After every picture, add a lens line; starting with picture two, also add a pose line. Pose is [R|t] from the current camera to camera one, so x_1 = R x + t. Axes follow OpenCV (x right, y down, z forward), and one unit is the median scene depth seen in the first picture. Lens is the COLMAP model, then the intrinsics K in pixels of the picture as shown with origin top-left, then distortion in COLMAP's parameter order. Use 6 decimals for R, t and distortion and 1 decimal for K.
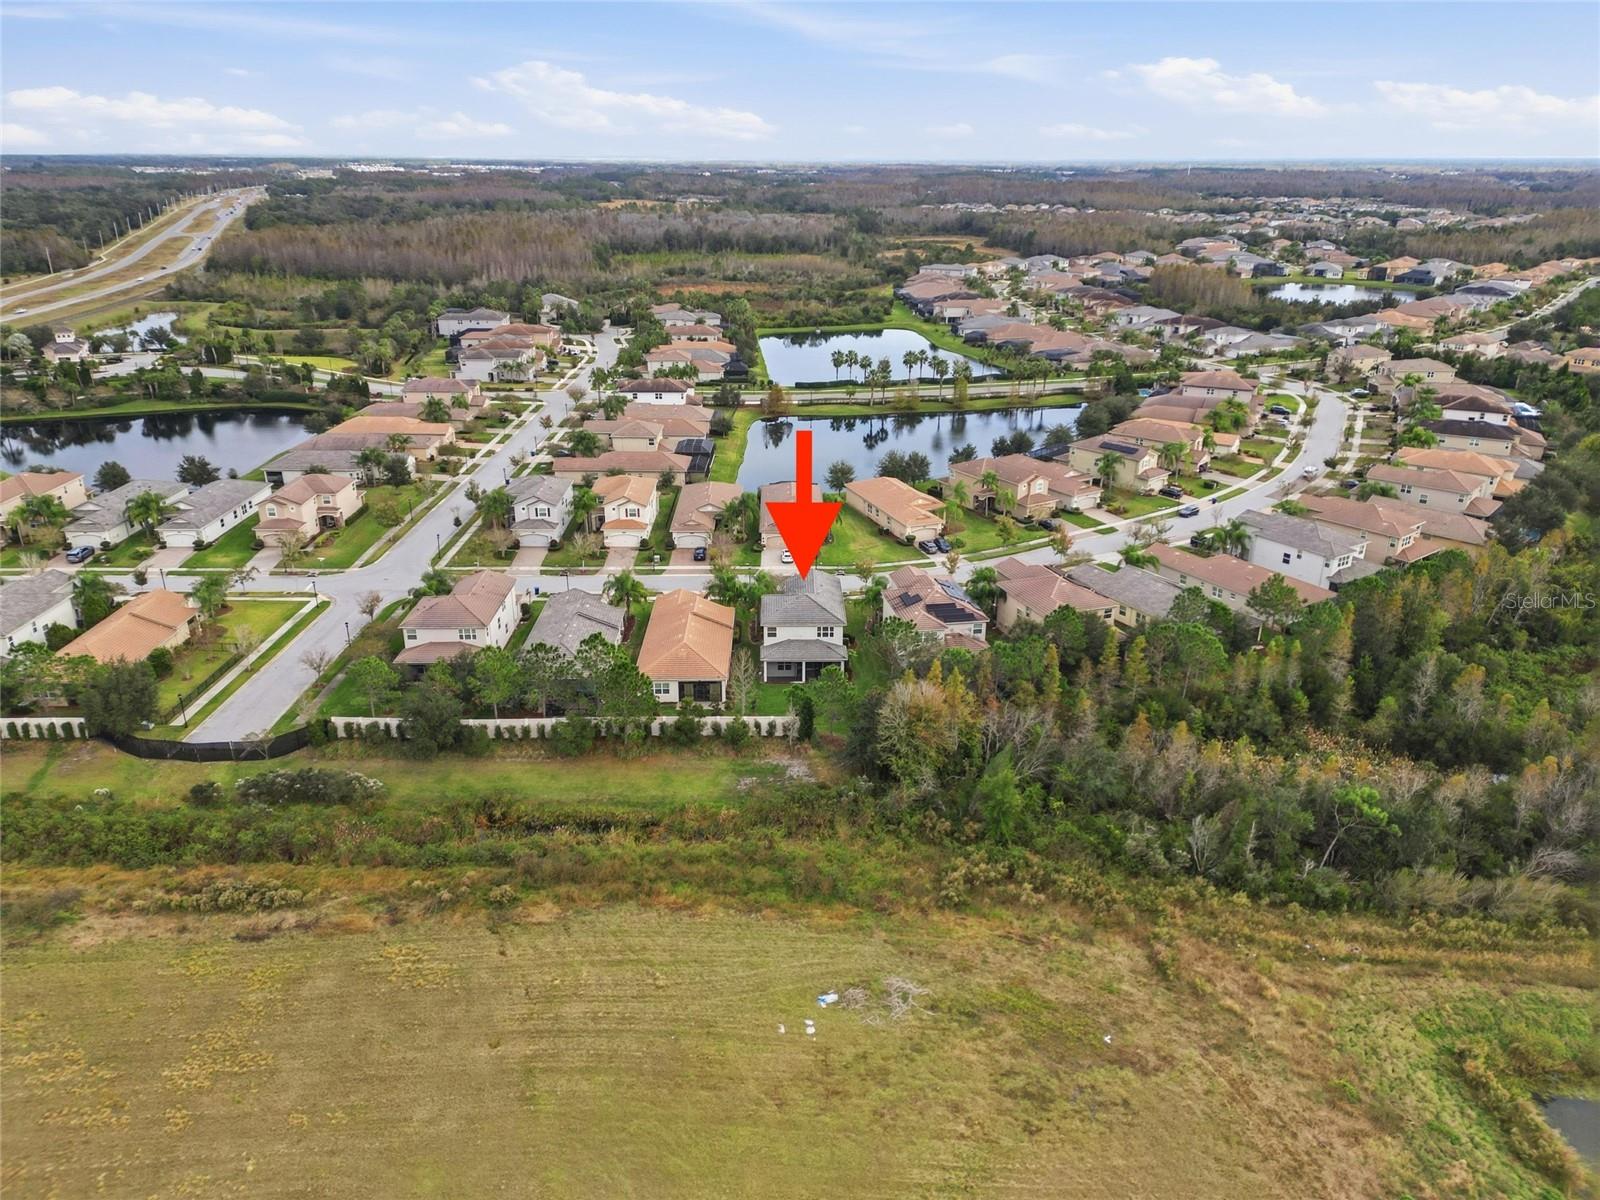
lens RADIAL K [[1121.0, 0, 800.0], [0, 1121.0, 600.0], [0, 0, 1]] dist [0.090301, -0.079645]
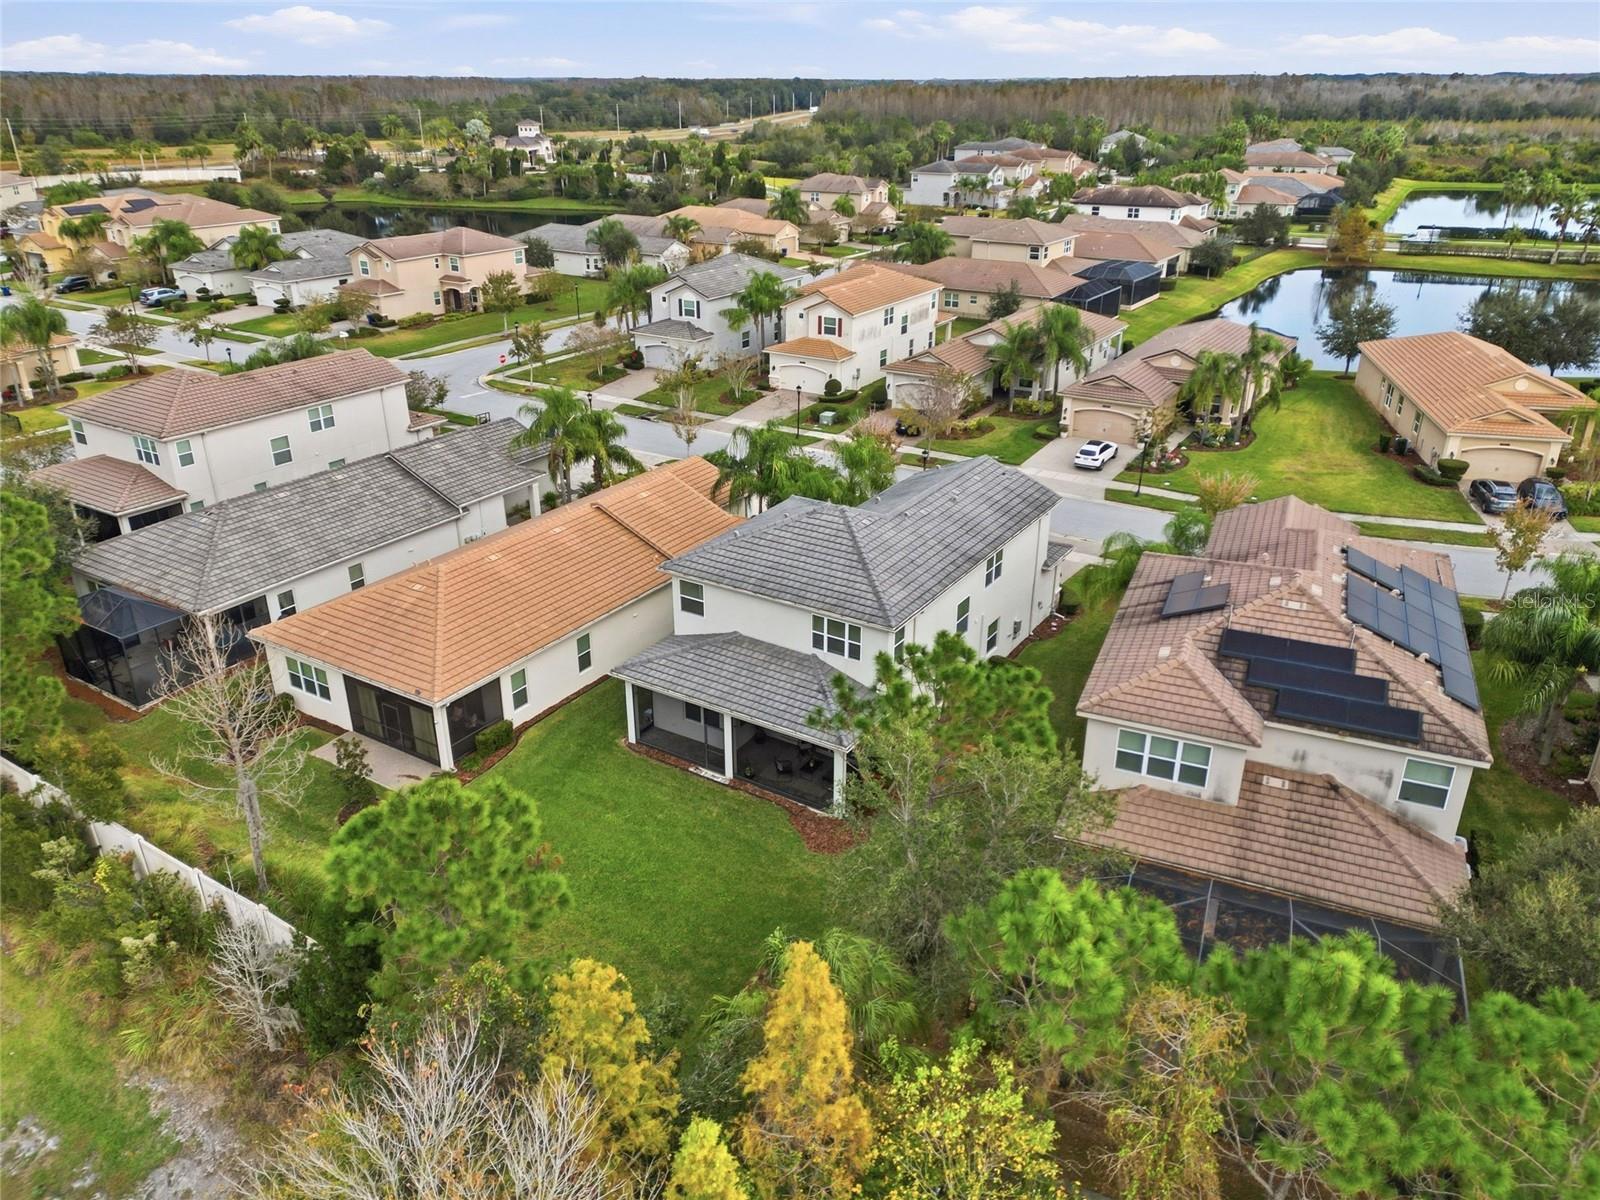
lens RADIAL K [[1121.0, 0, 800.0], [0, 1121.0, 600.0], [0, 0, 1]] dist [0.090301, -0.079645]
pose [[0.831991, 0.222654, -0.508150, 0.123603], [-0.197052, 0.974808, 0.104496, -0.007886], [0.518615, 0.013192, 0.854906, 0.557809]]
